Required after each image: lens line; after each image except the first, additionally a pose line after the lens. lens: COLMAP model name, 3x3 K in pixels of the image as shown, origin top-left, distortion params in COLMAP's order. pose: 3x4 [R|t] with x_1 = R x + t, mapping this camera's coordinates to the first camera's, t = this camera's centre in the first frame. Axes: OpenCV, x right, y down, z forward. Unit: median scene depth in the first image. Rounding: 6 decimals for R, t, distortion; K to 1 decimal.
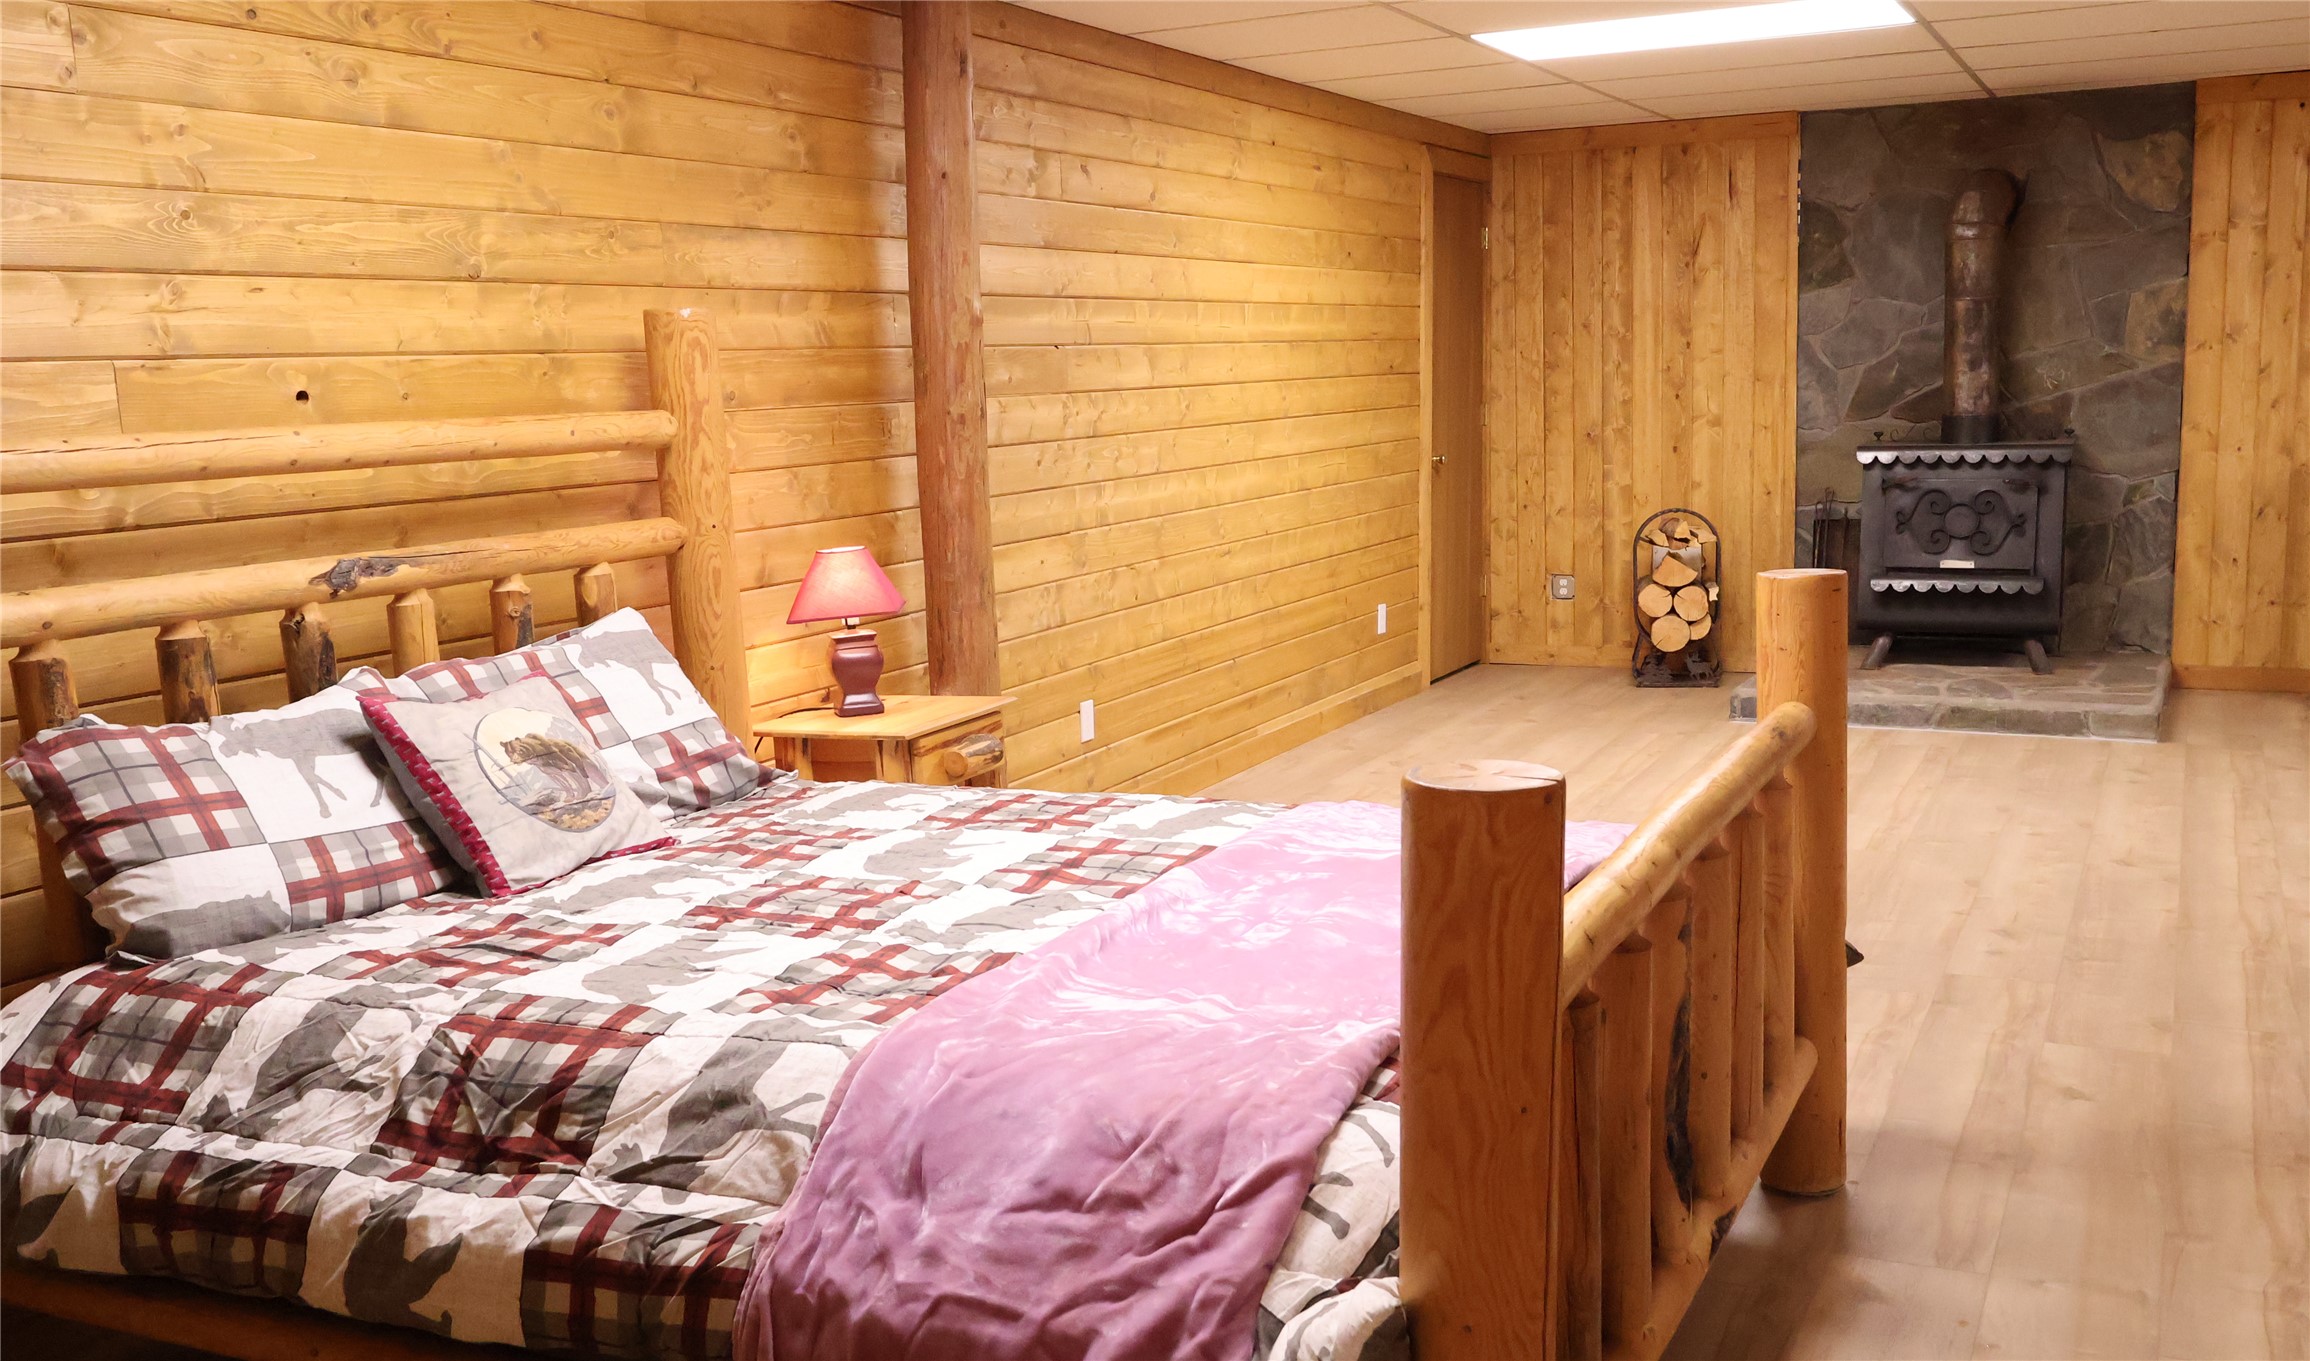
lens RADIAL K [[2118.9, 0, 1206.8], [0, 2118.9, 691.3], [0, 0, 1]] dist [0.011683, 0.000000]
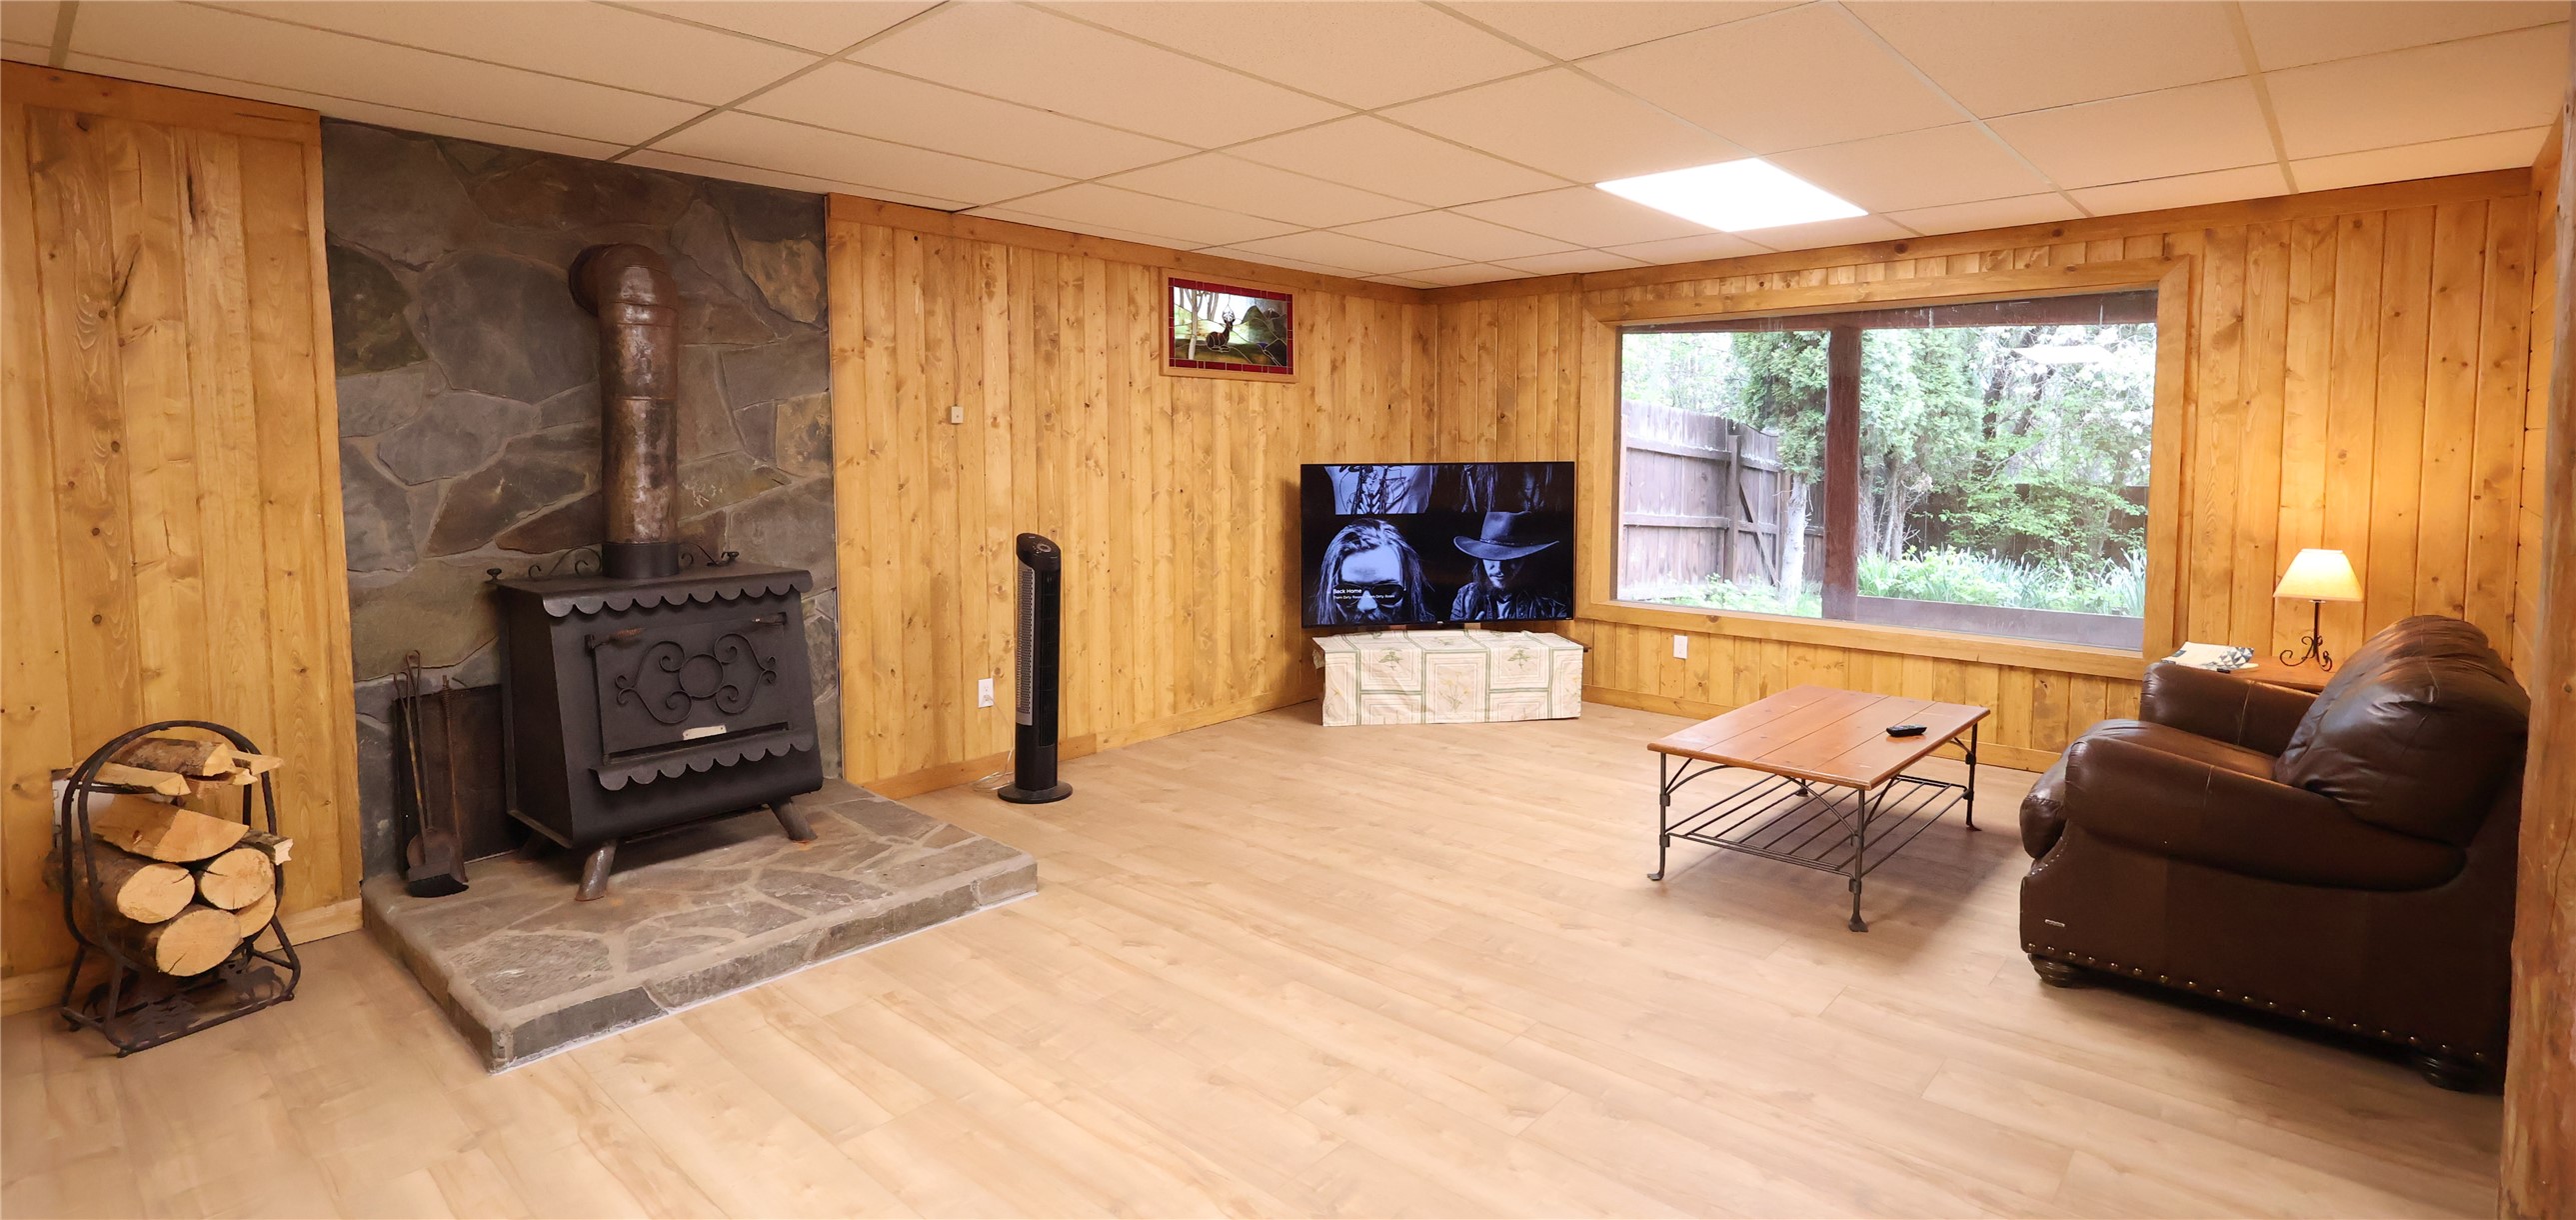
lens RADIAL K [[1198.0, 0, 1295.1], [0, 1198.0, 514.0], [0, 0, 1]] dist [0.008502, -0.001578]
pose [[0.281312, -0.027299, 0.959228, -0.008519], [0.144262, 0.989438, -0.014149, -0.101775], [-0.948711, 0.142361, 0.282280, 0.656944]]
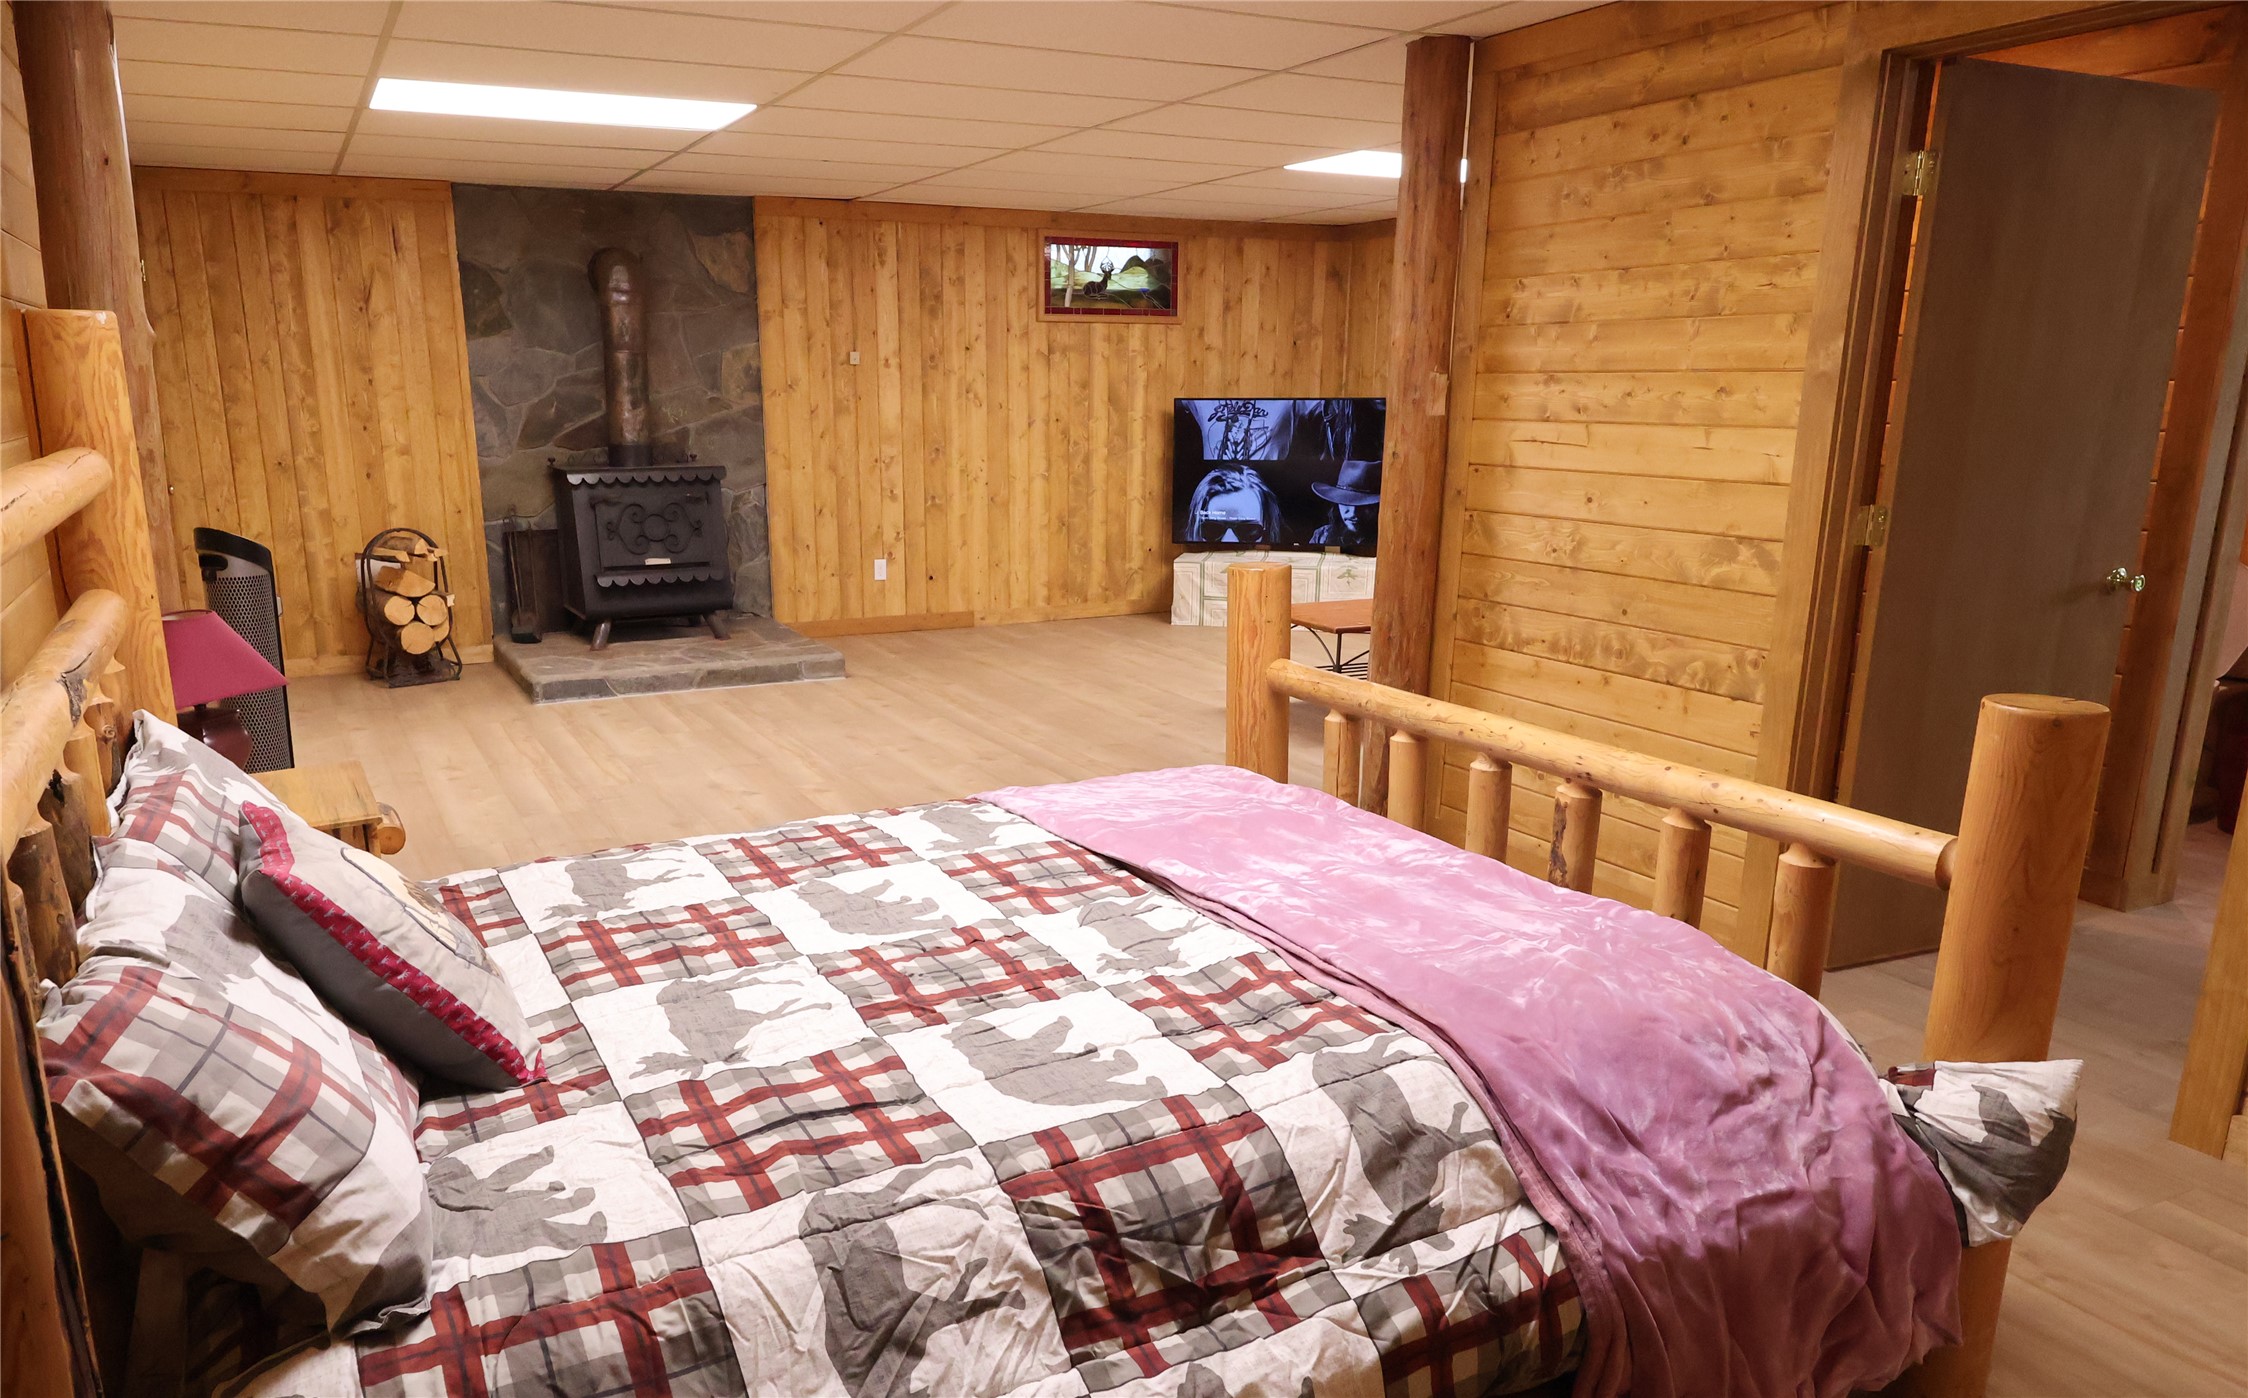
lens RADIAL K [[1610.1, 0, 1078.9], [0, 1610.1, 768.2], [0, 0, 1]] dist [-0.001291, 0.012854]
pose [[0.609719, -0.161618, 0.775965, -0.269372], [0.106581, 0.986817, 0.121788, -0.027774], [-0.785419, 0.008447, 0.618907, 0.195907]]
